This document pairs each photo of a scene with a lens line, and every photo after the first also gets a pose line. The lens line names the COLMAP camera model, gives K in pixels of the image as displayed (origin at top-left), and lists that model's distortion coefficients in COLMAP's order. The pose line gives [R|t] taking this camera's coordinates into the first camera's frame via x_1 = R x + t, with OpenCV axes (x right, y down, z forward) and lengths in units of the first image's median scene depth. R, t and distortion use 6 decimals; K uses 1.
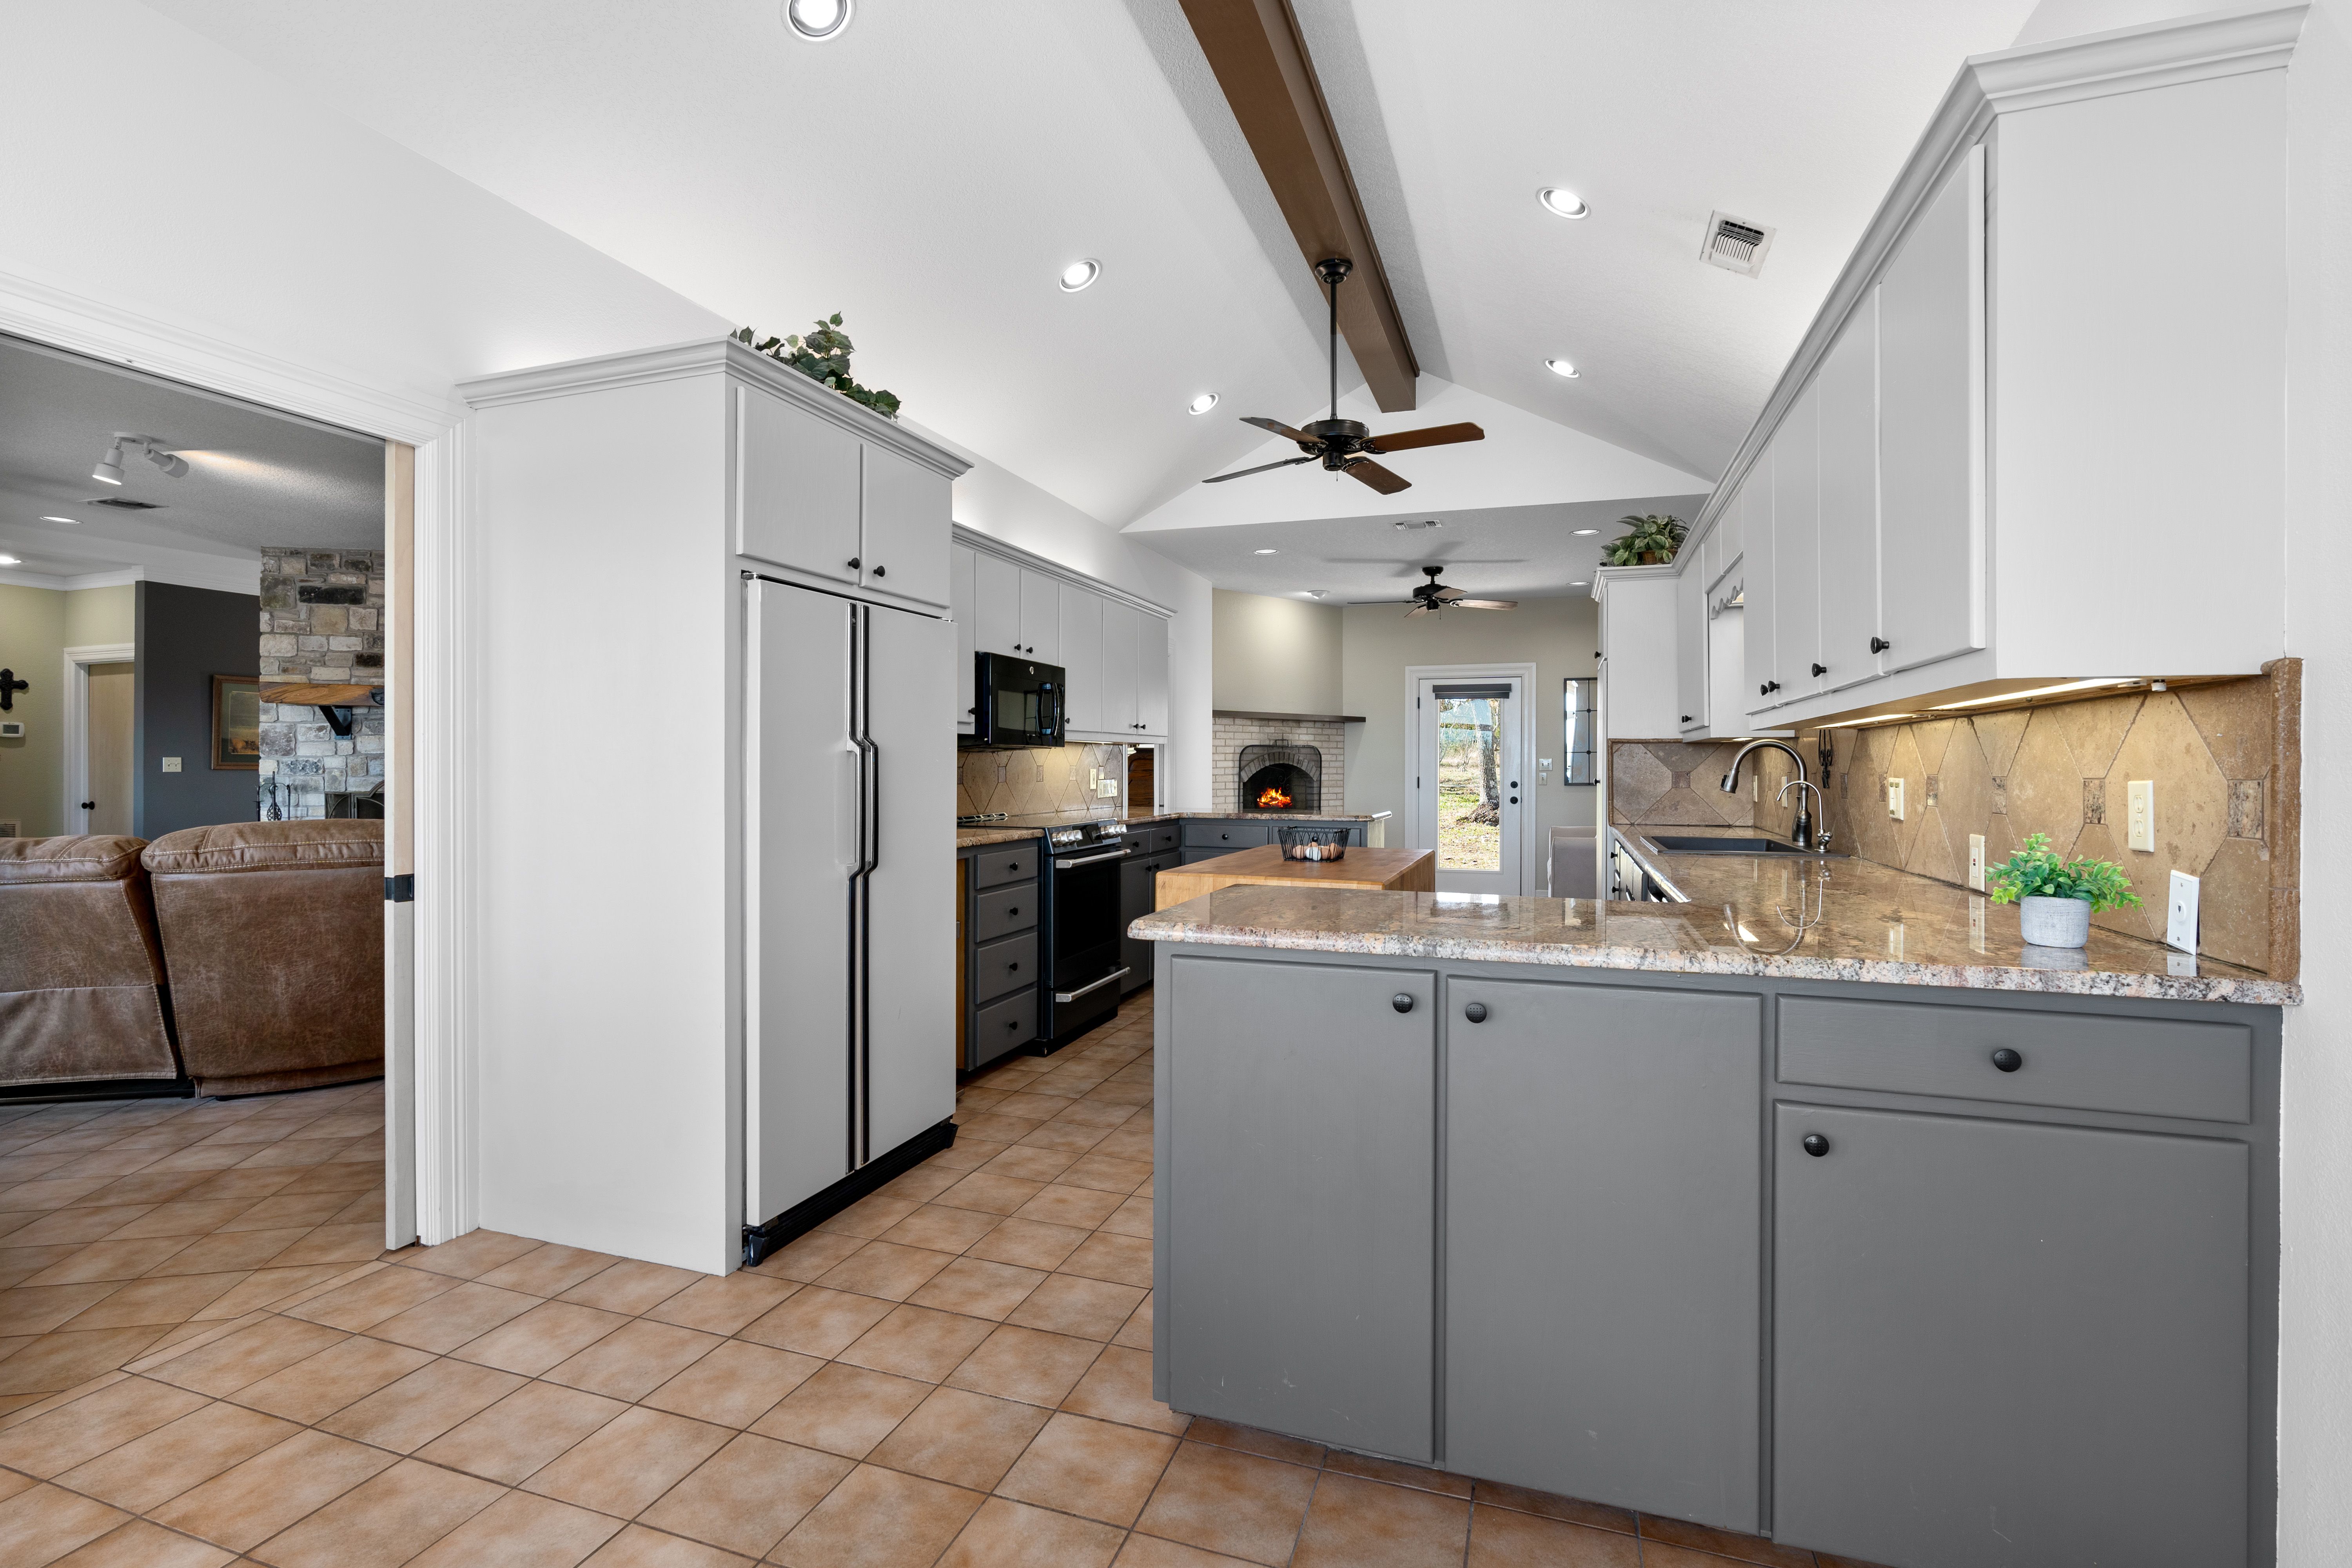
lens RADIAL K [[1081.5, 0, 1174.7], [0, 1081.5, 759.4], [0, 0, 1]] dist [-0.002224, 0.000309]
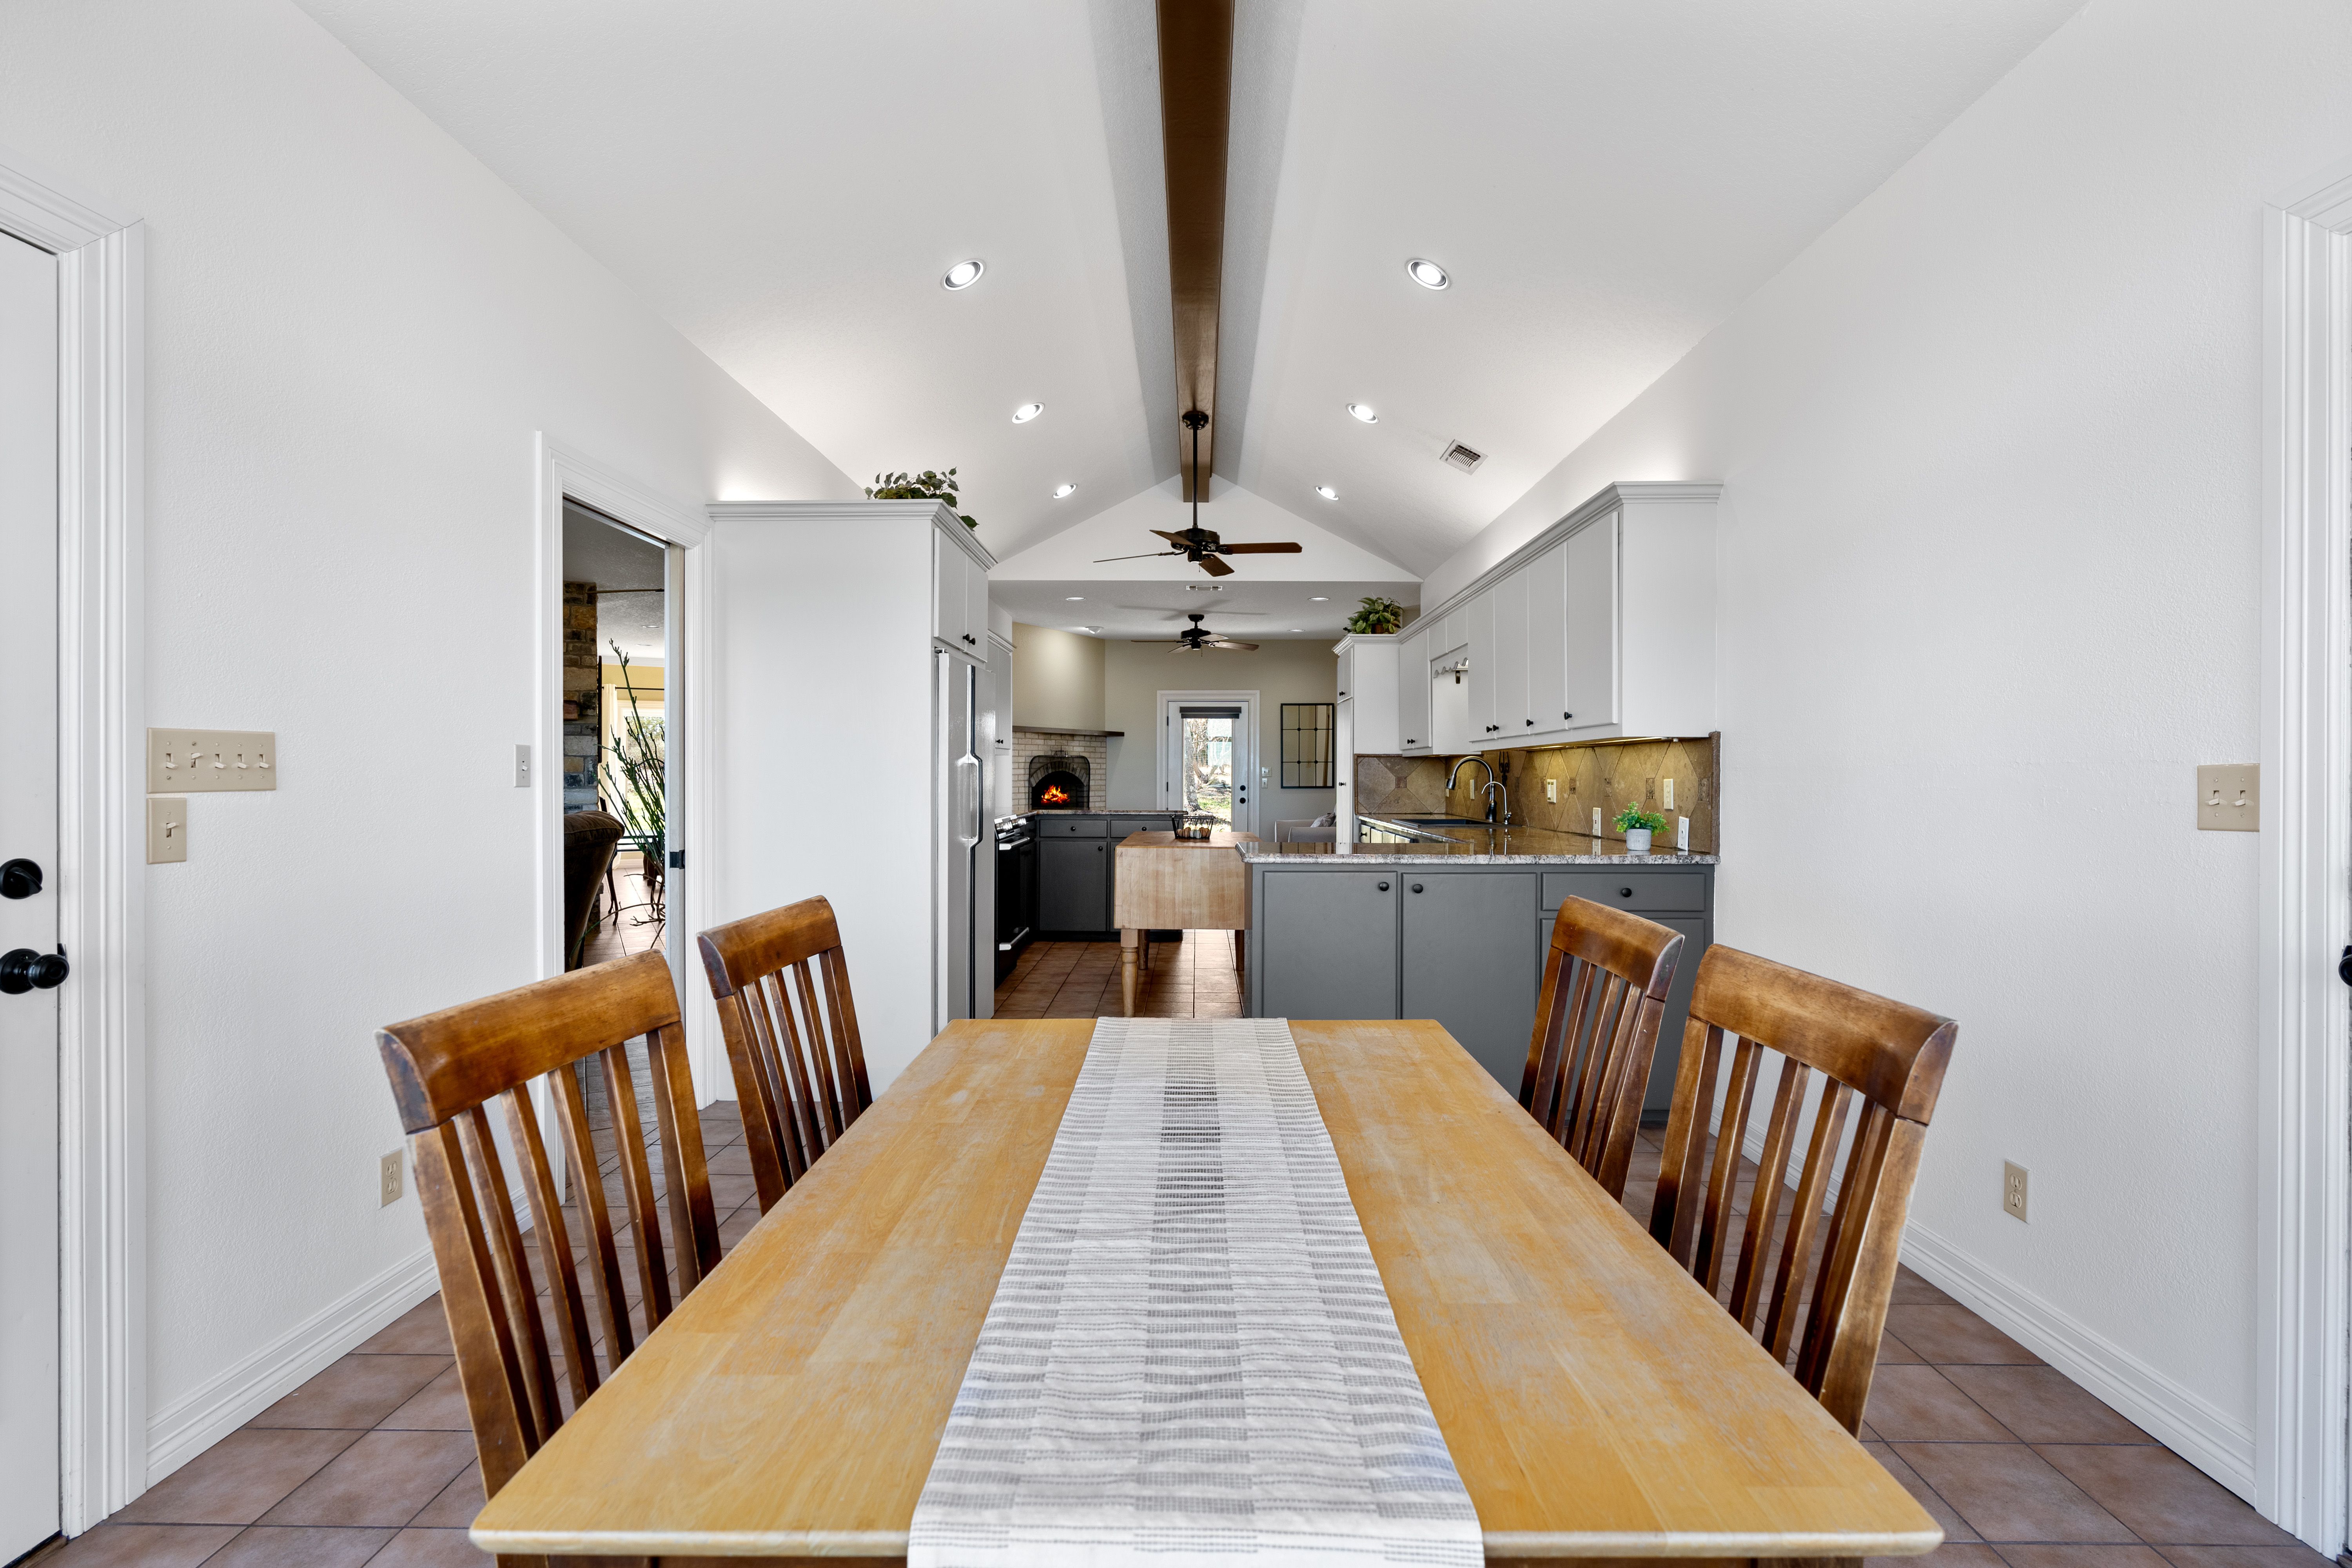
lens RADIAL K [[1075.5, 0, 1172.8], [0, 1075.5, 772.3], [0, 0, 1]] dist [-0.014897, 0.004747]
pose [[0.950148, -0.001787, 0.311794, -0.318338], [0.000046, 0.999984, 0.005591, -0.002973], [-0.311799, -0.005298, 0.950133, -0.326504]]
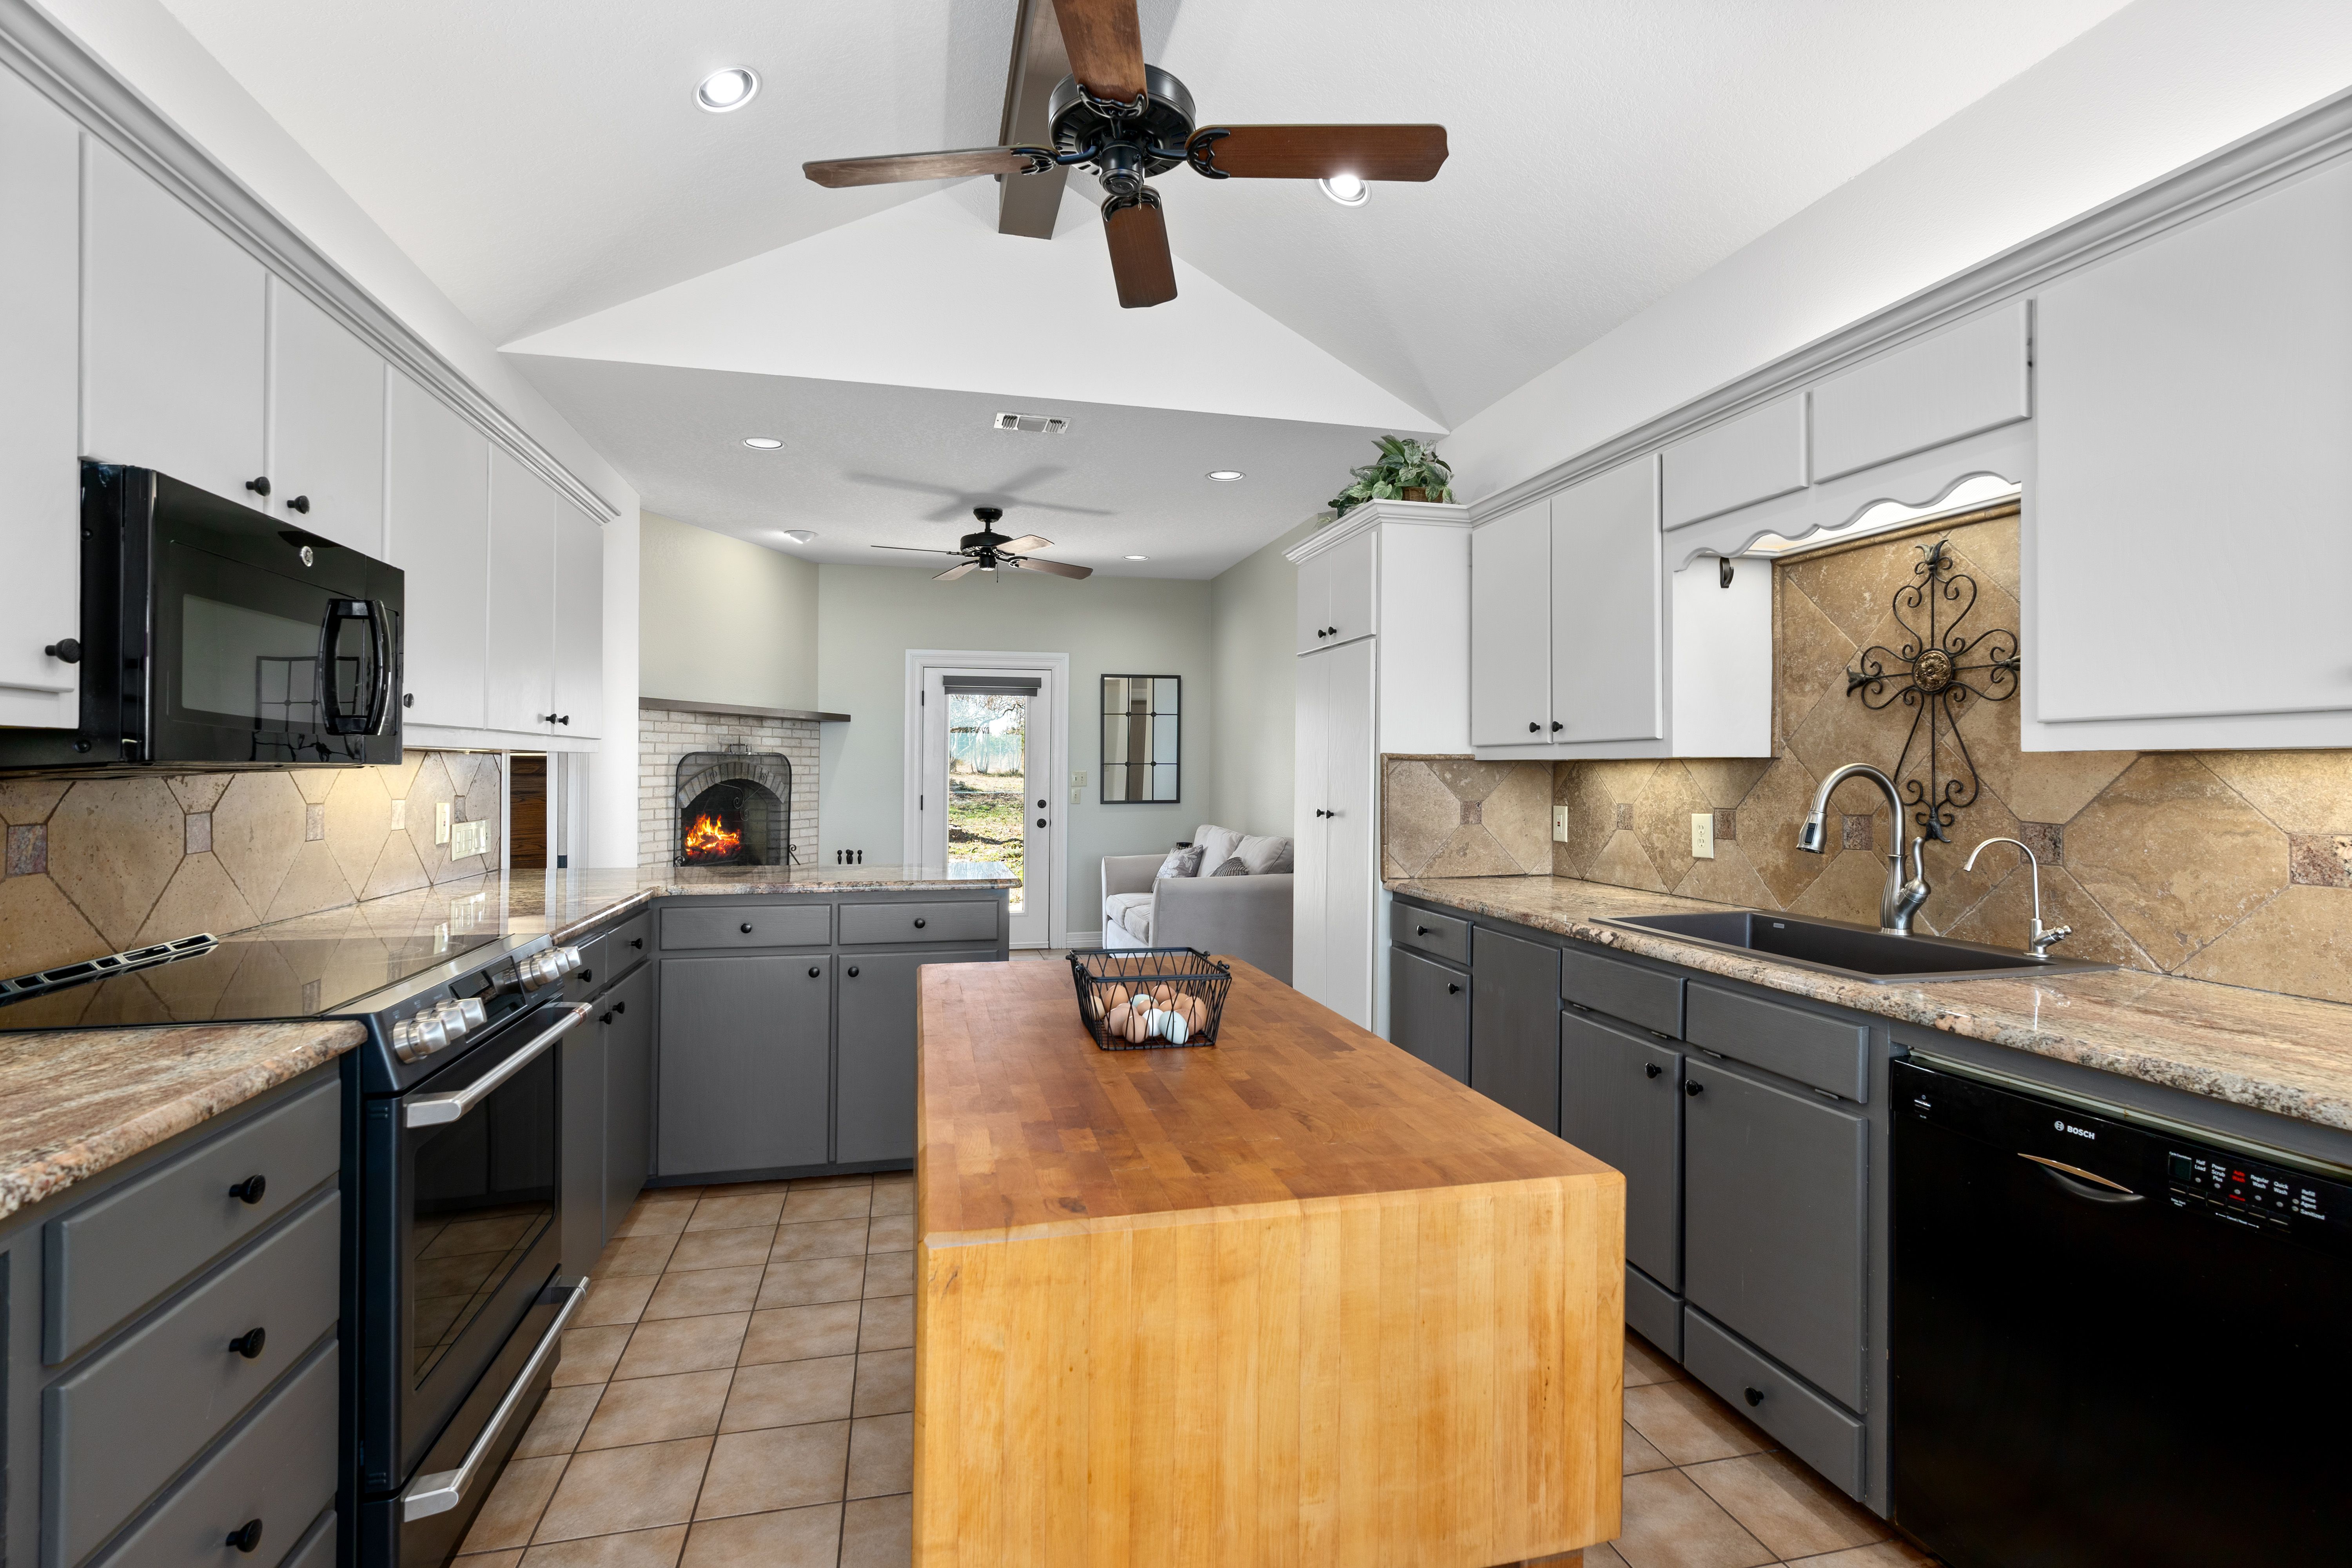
lens RADIAL K [[1079.1, 0, 1166.7], [0, 1079.1, 764.1], [0, 0, 1]] dist [-0.003338, 0.001007]
pose [[0.839917, 0.002533, 0.542709, -0.092992], [-0.003285, 0.999995, 0.000416, -0.014386], [-0.542705, -0.002132, 0.839921, 0.585576]]
